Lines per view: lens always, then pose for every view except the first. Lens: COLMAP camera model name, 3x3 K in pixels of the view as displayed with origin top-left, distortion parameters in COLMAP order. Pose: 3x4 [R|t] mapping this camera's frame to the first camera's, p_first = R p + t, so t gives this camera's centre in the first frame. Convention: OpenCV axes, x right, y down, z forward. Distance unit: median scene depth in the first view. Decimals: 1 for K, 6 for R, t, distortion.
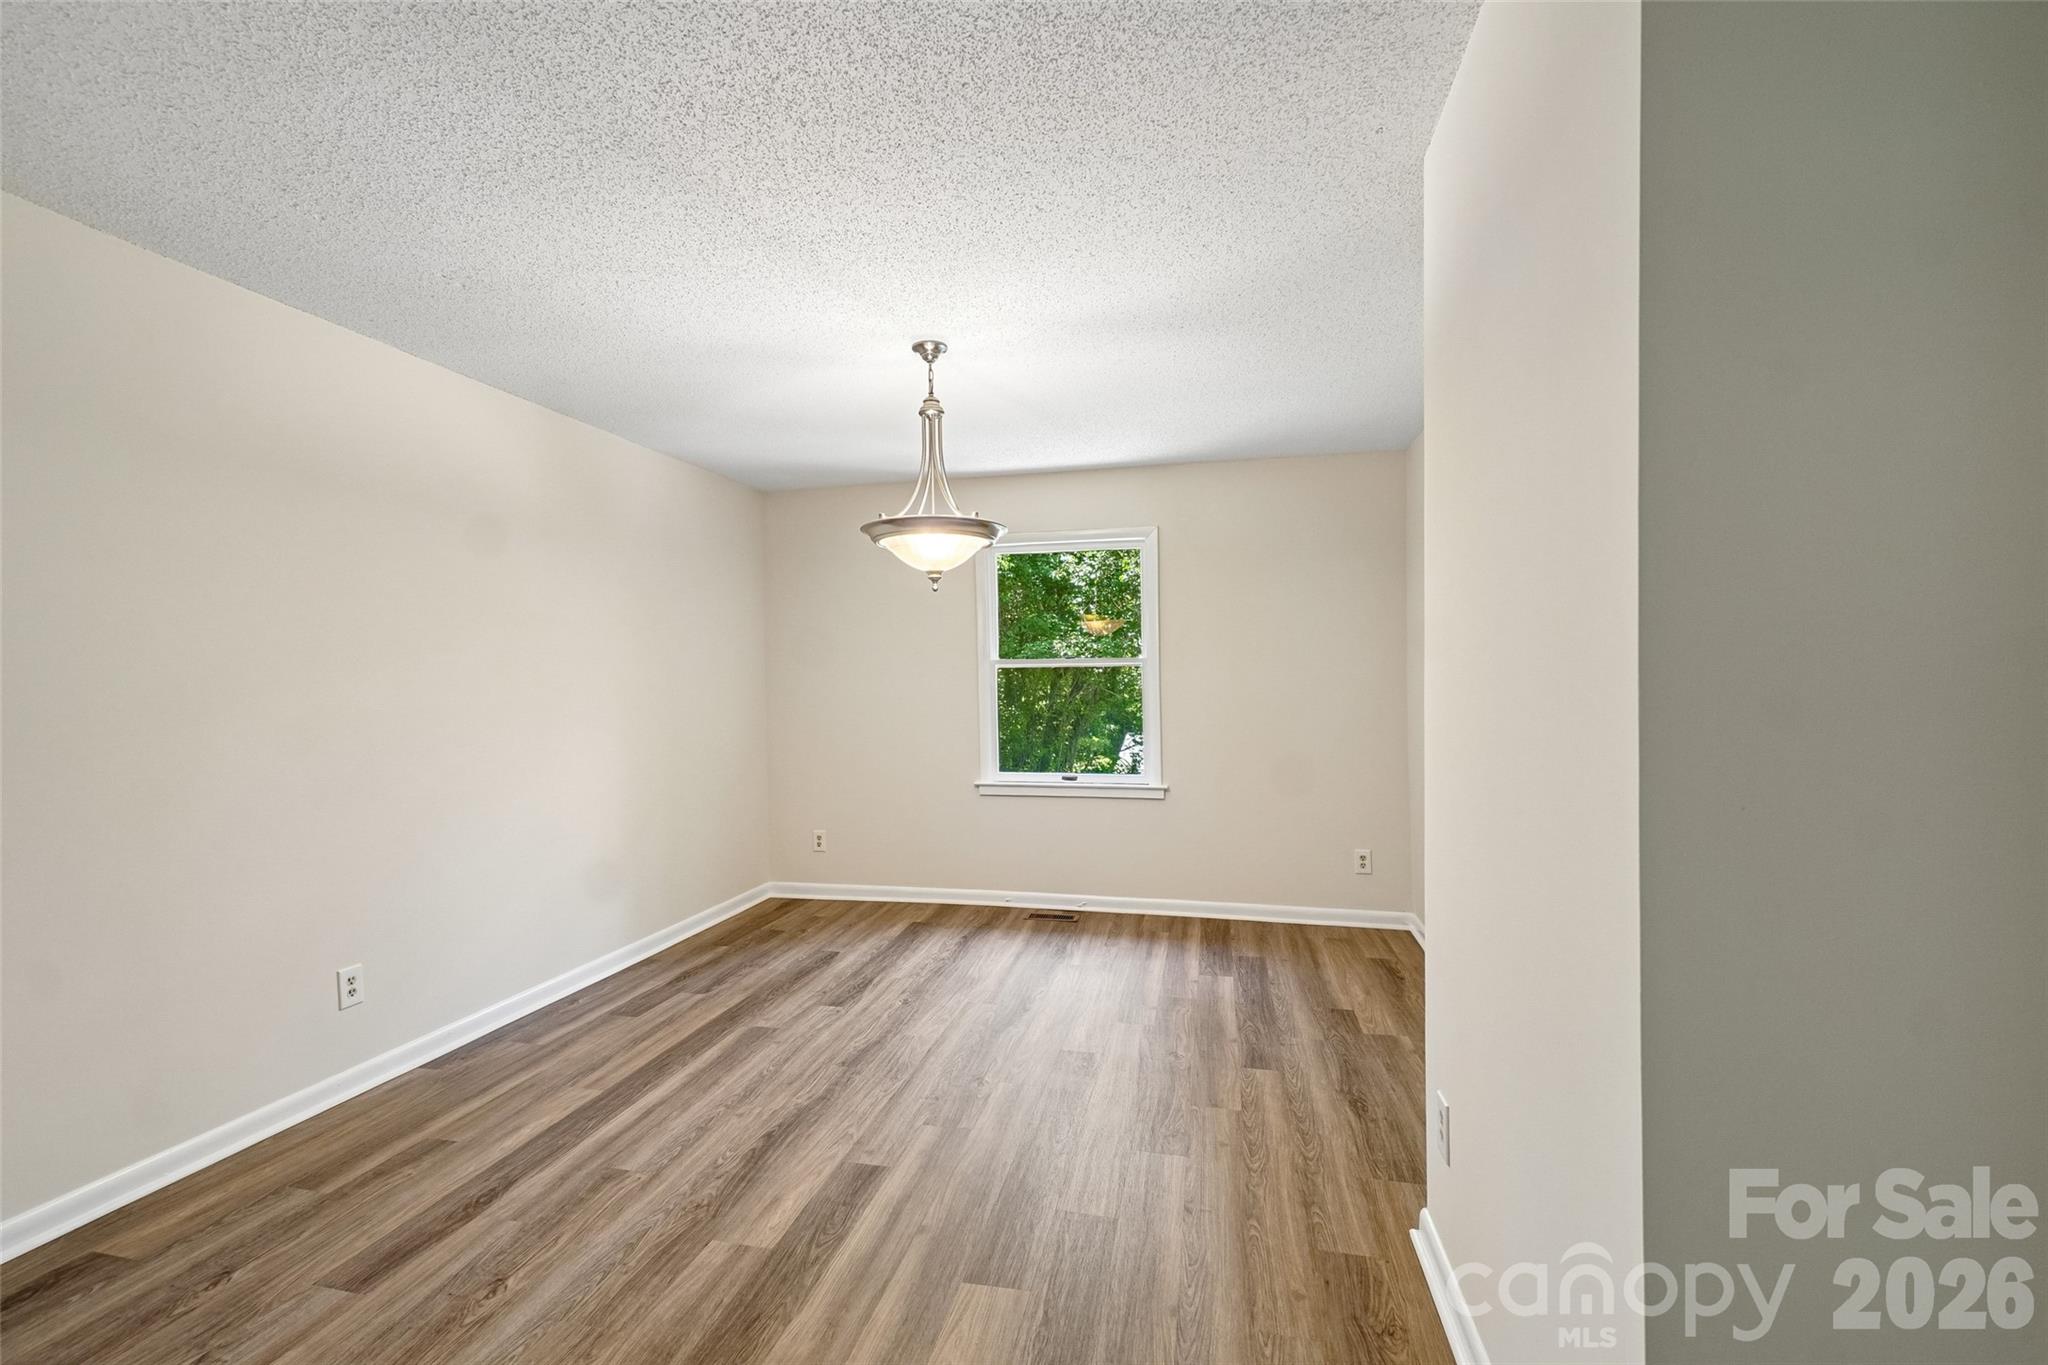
lens RADIAL K [[898.5, 0, 1022.3], [0, 898.5, 686.2], [0, 0, 1]] dist [0.001623, -0.002649]
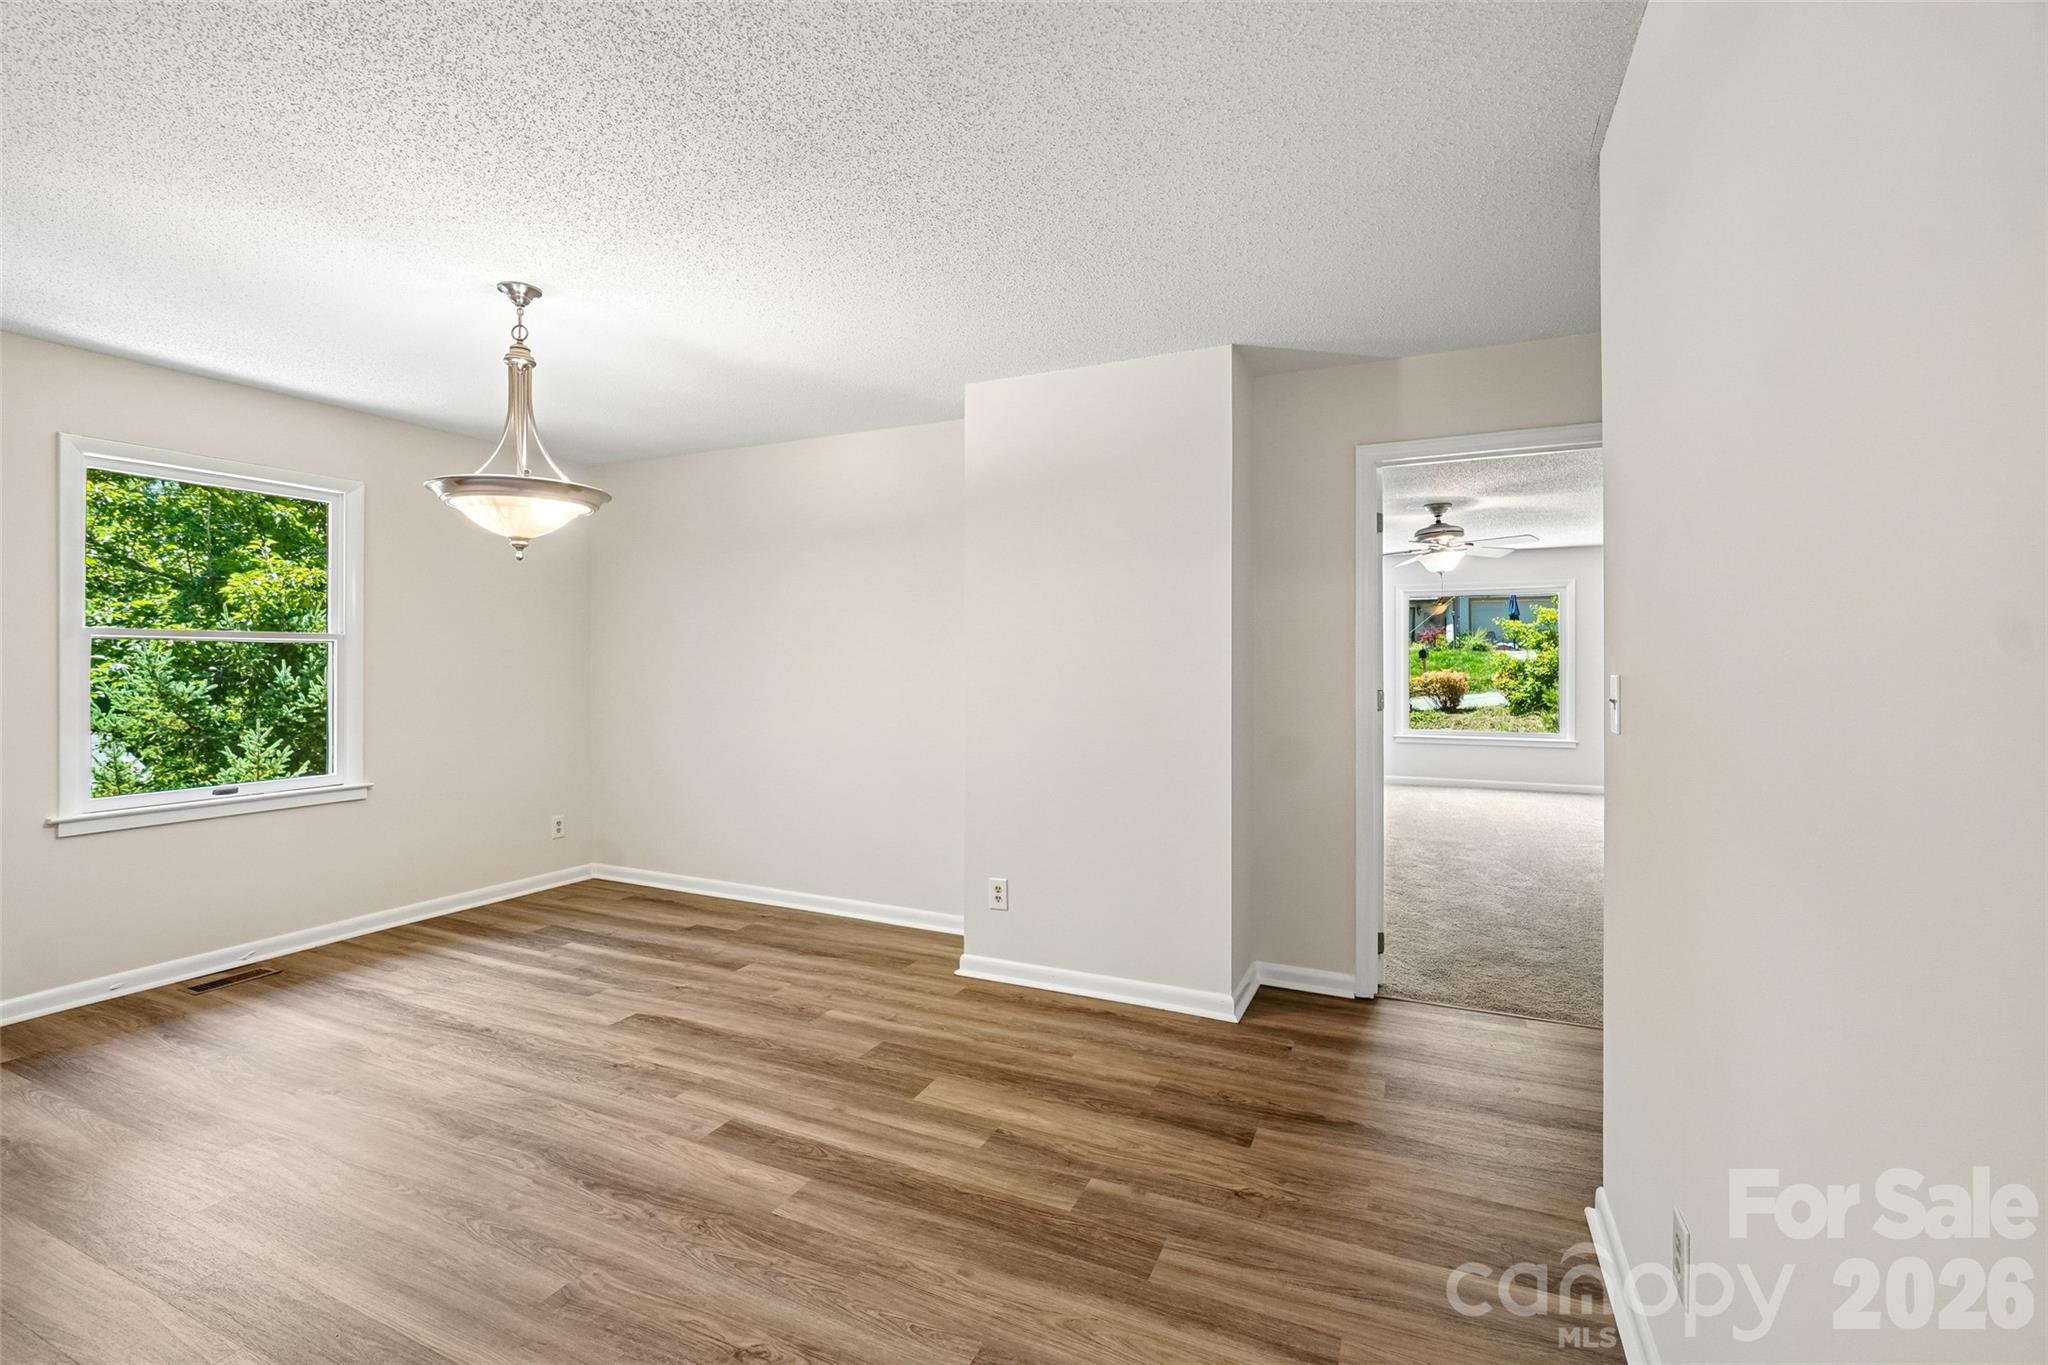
lens RADIAL K [[898.5, 0, 1000.3], [0, 898.5, 660.7], [0, 0, 1]] dist [0.001623, -0.002649]
pose [[0.219892, 0.005339, 0.975510, -0.887959], [0.001547, 0.999982, -0.005822, 0.001960], [-0.975523, 0.002789, 0.219880, 0.365013]]
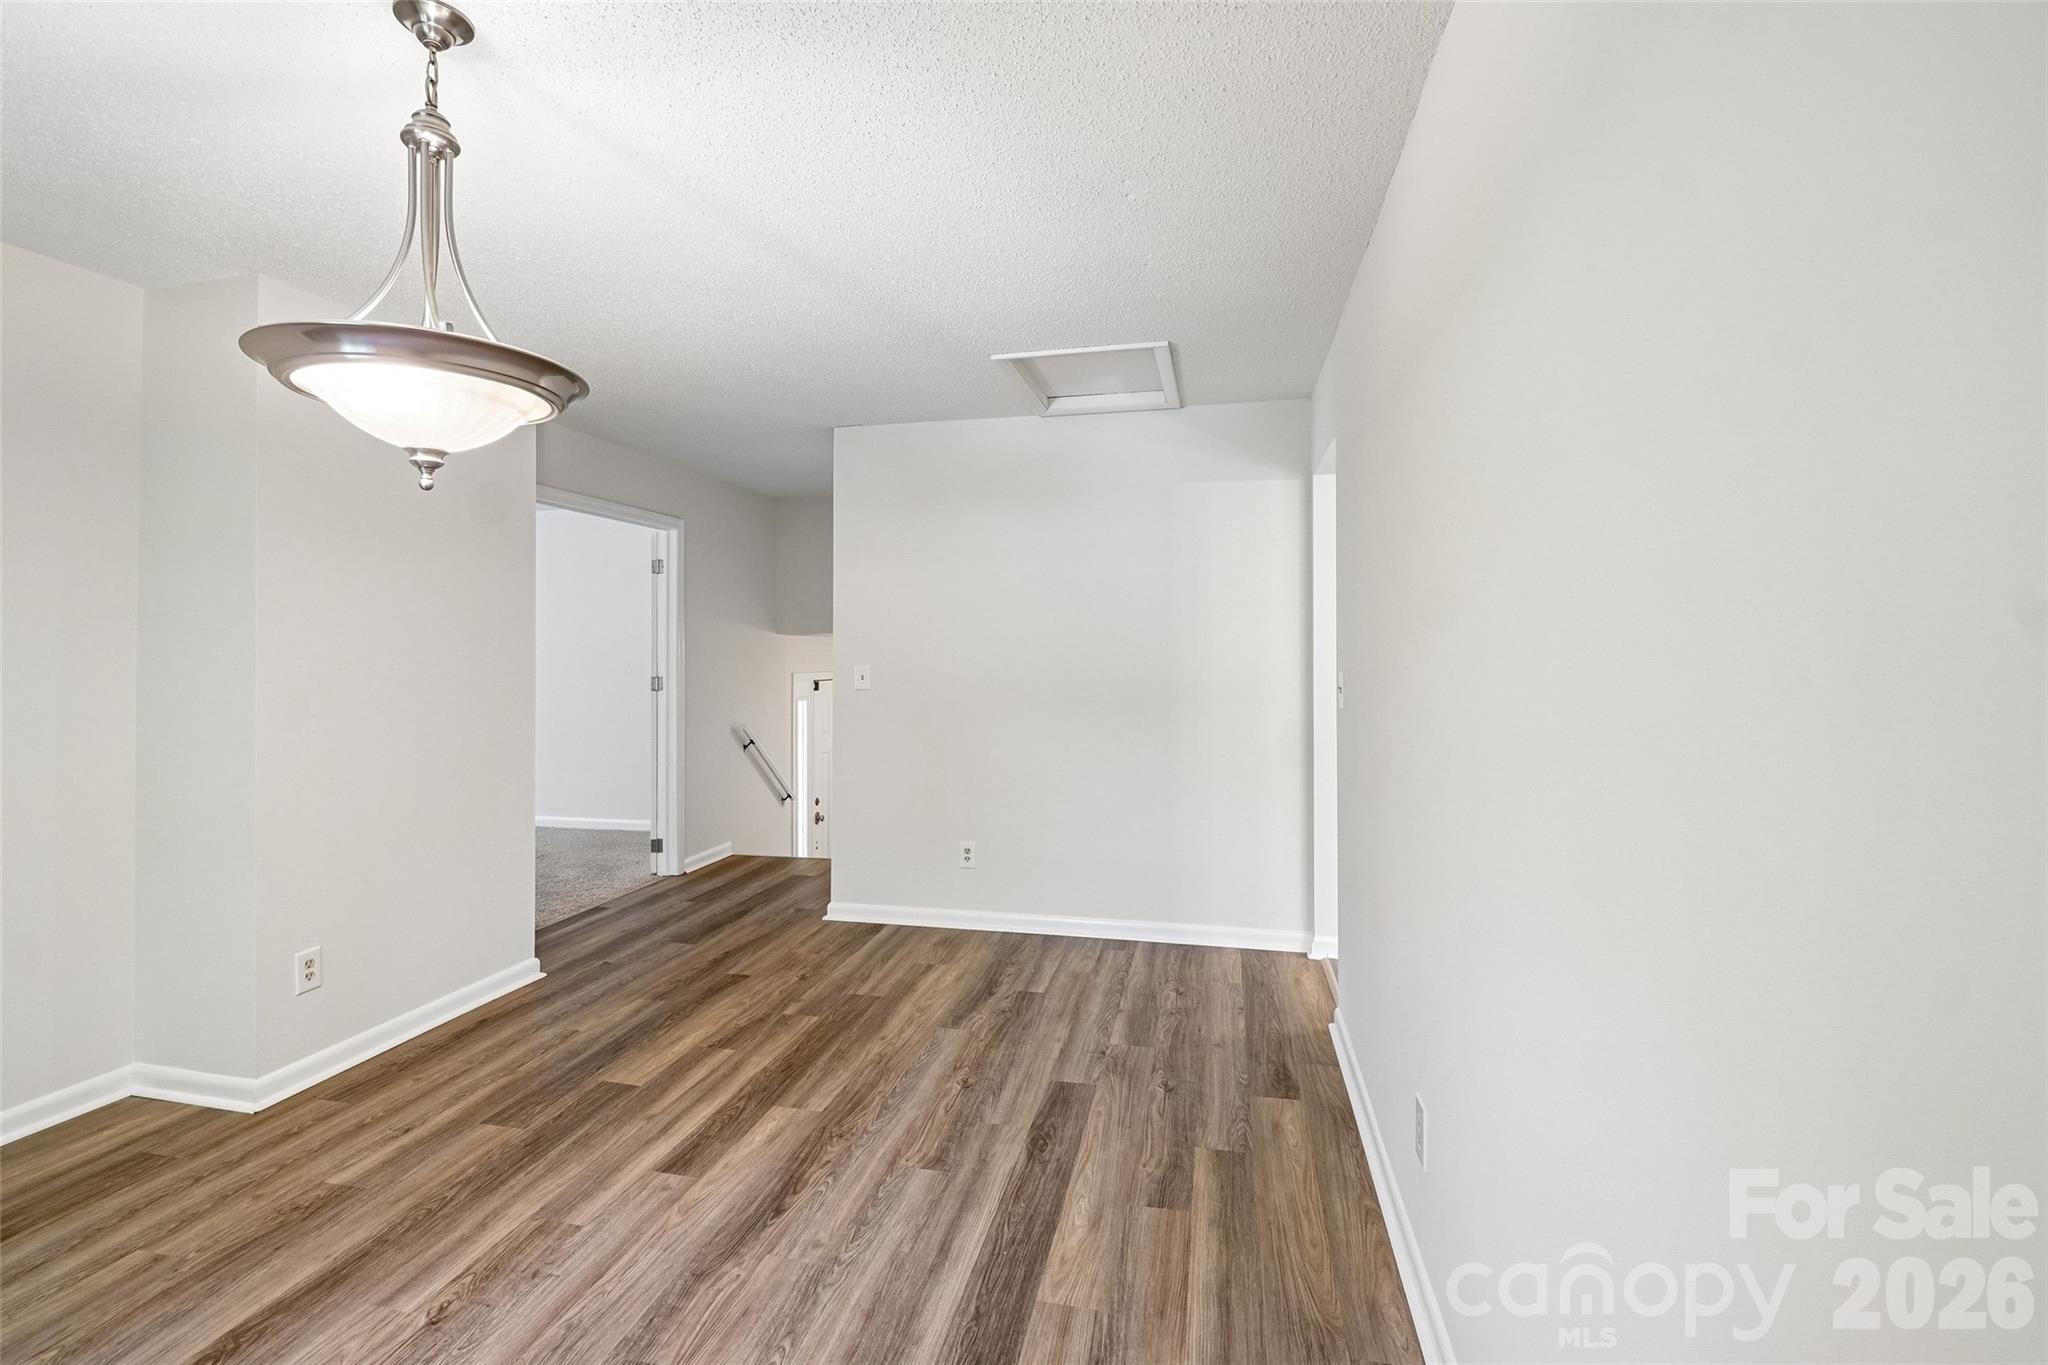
lens RADIAL K [[898.5, 0, 1026.1], [0, 898.5, 649.4], [0, 0, 1]] dist [0.001623, -0.002649]
pose [[-0.999974, 0.005087, -0.005181, -0.435086], [0.005106, 0.999980, -0.003765, -0.013274], [0.005162, -0.003792, -0.999979, 1.566155]]
